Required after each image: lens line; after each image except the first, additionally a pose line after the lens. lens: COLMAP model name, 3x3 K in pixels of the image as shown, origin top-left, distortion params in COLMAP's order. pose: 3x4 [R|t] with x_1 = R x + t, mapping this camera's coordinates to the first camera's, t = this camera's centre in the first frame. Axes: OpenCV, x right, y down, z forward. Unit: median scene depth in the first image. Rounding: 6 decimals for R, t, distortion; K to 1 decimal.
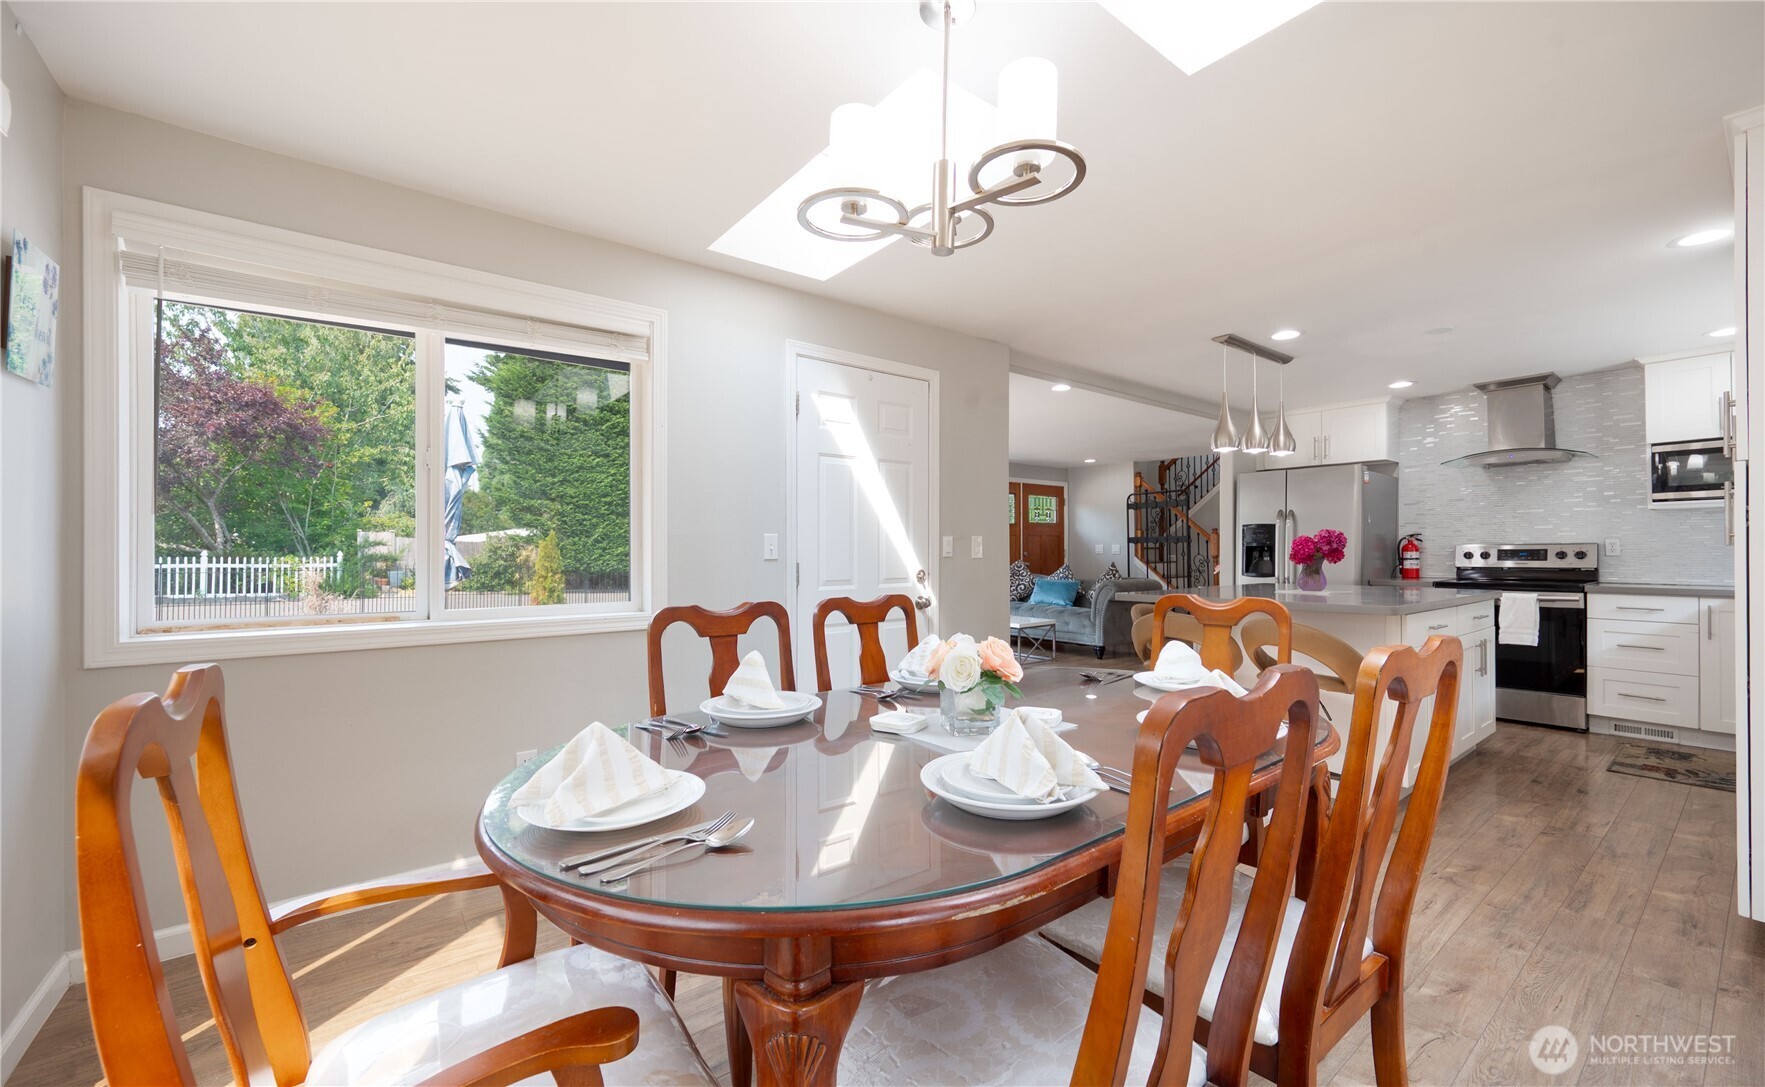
lens RADIAL K [[706.3, 0, 899.4], [0, 706.3, 550.4], [0, 0, 1]] dist [0.001525, 0.000193]
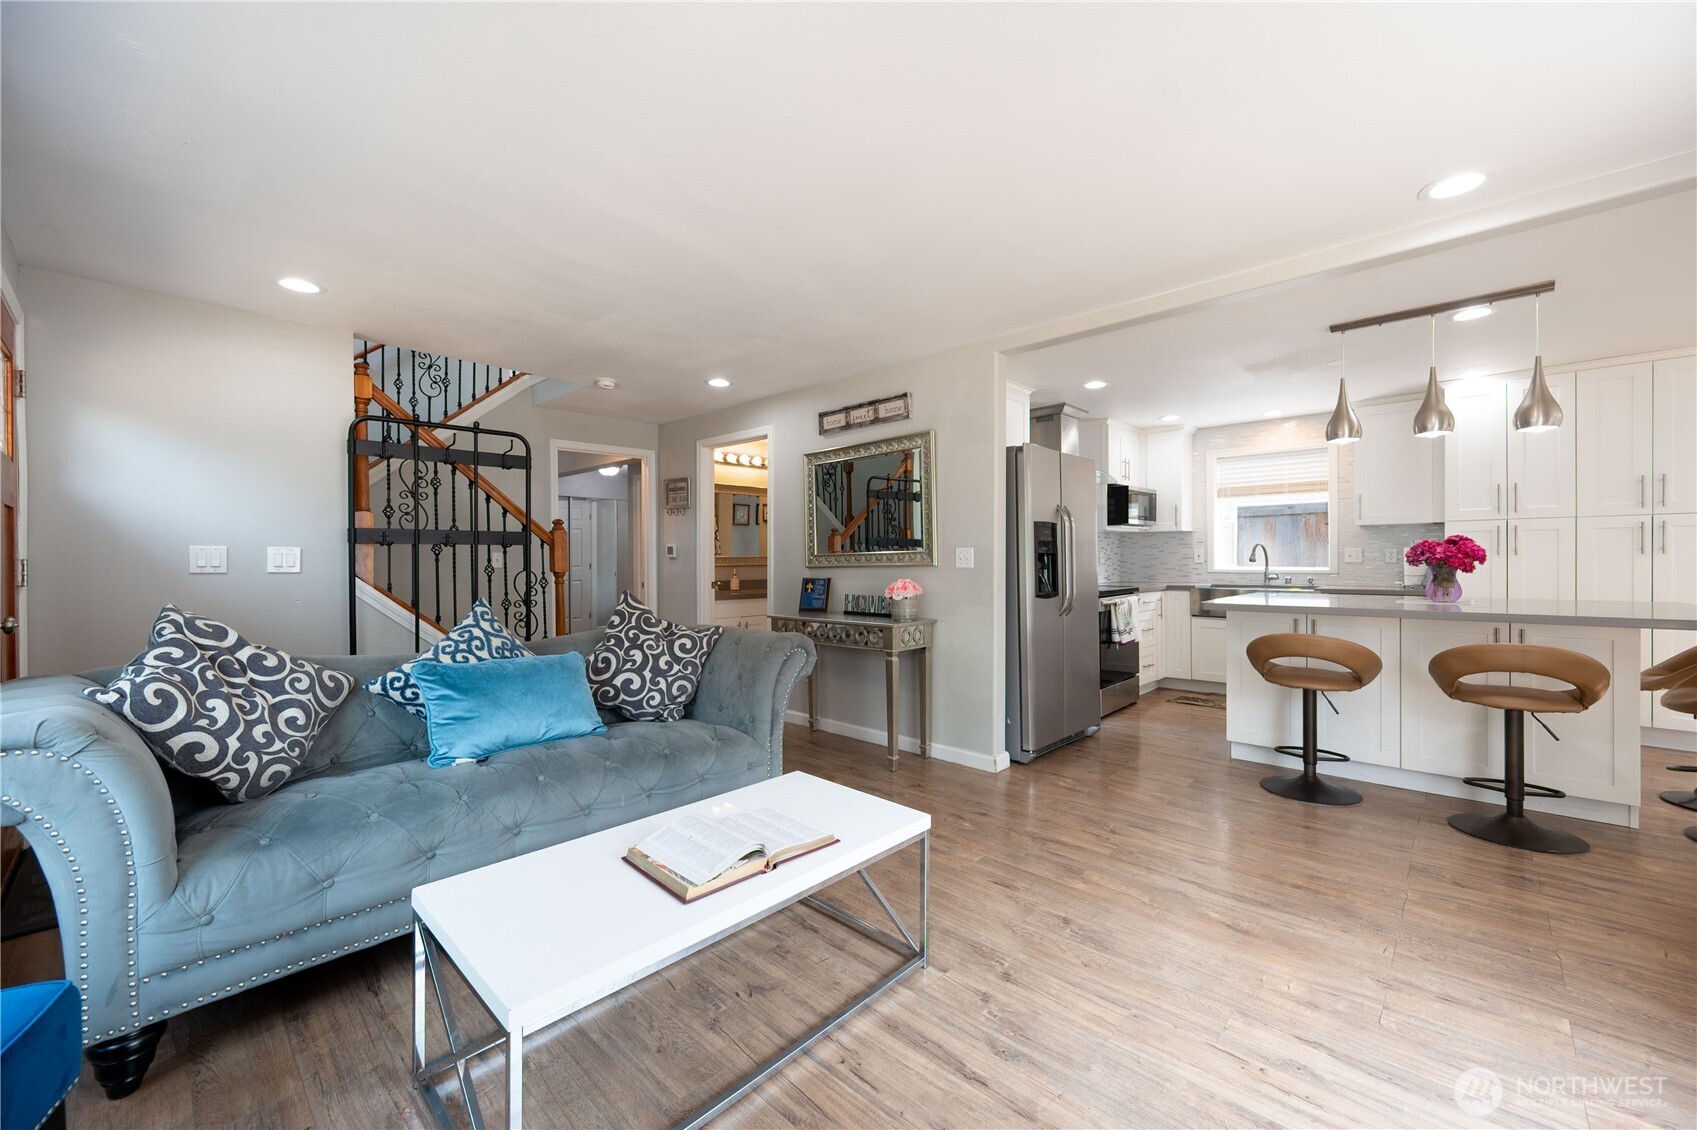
lens RADIAL K [[663.2, 0, 853.2], [0, 663.2, 563.3], [0, 0, 1]] dist [-0.000189, -0.000104]
pose [[-0.139761, -0.000728, 0.990185, -0.124425], [0.004097, 0.999991, 0.001313, 0.002249], [-0.990177, 0.004240, -0.139757, 1.431916]]
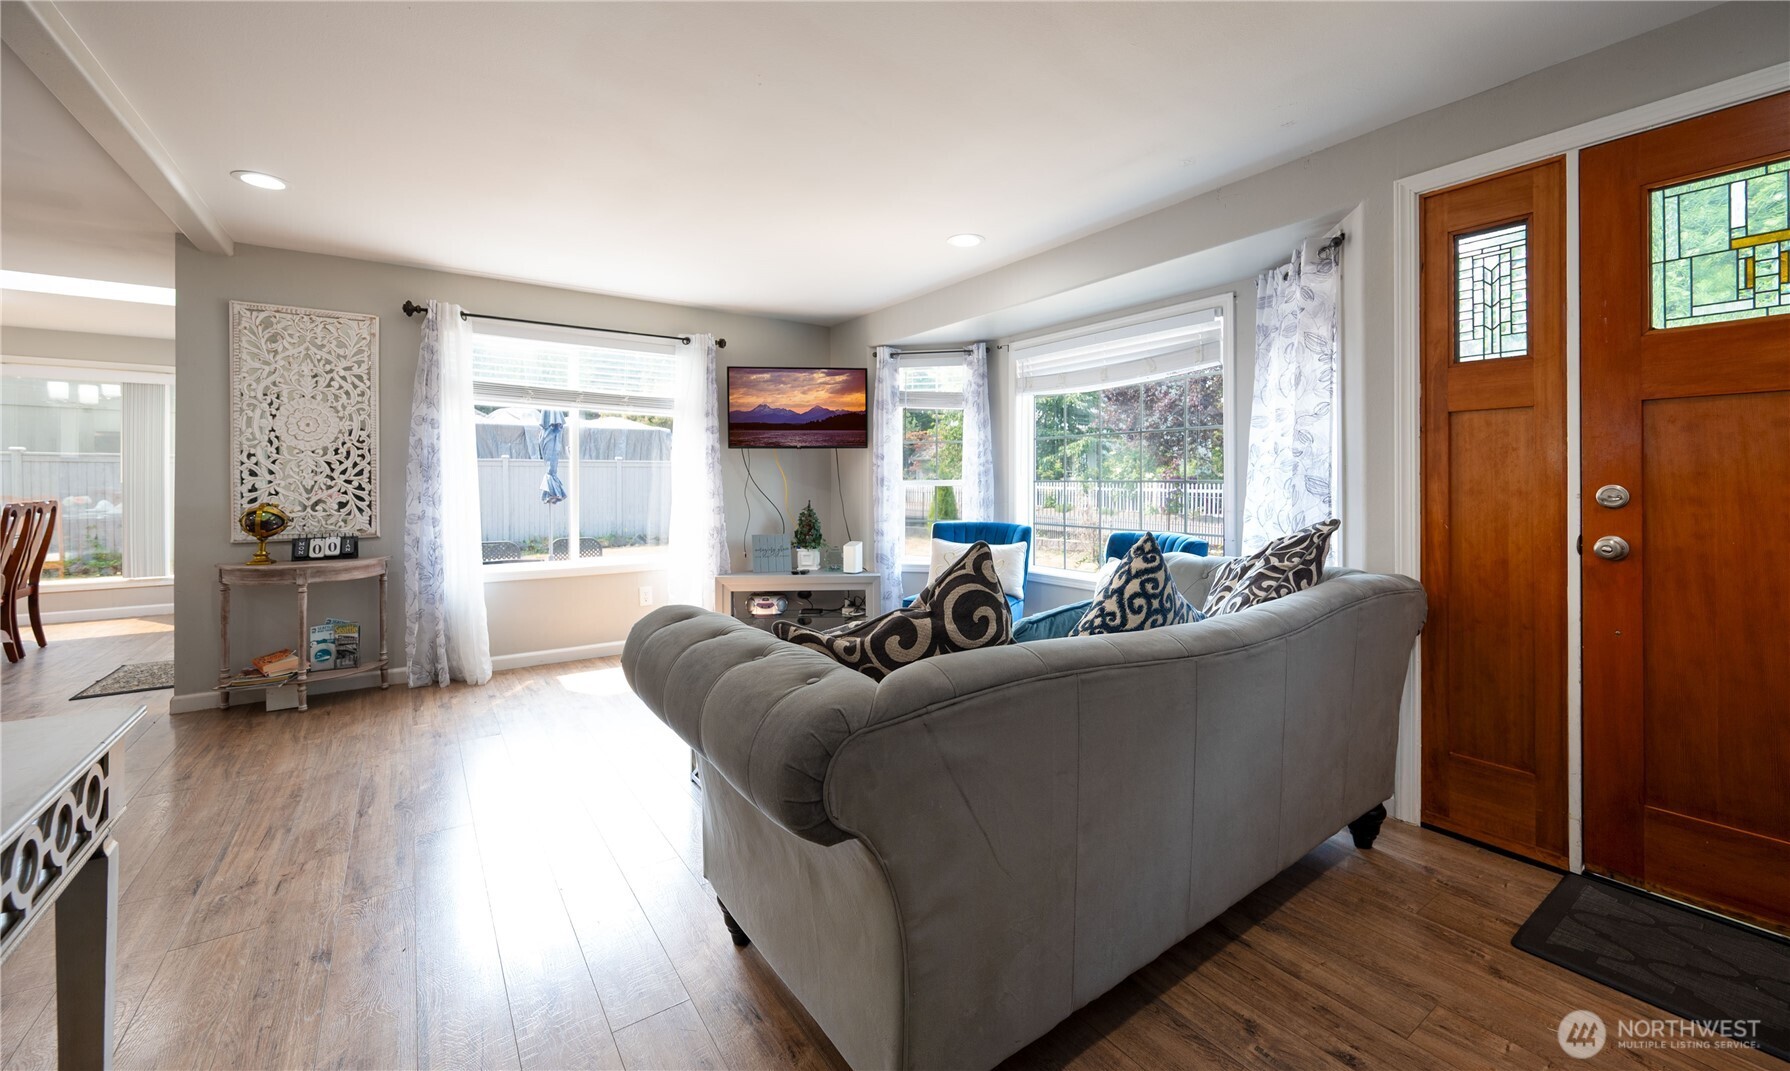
lens RADIAL K [[702.0, 0, 903.7], [0, 702.0, 477.1], [0, 0, 1]] dist [-0.006831, 0.000601]
pose [[-0.064765, -0.002687, -0.997897, 0.735304], [0.002141, 0.999994, -0.002832, 0.000827], [0.997898, -0.002320, -0.064759, 1.531560]]
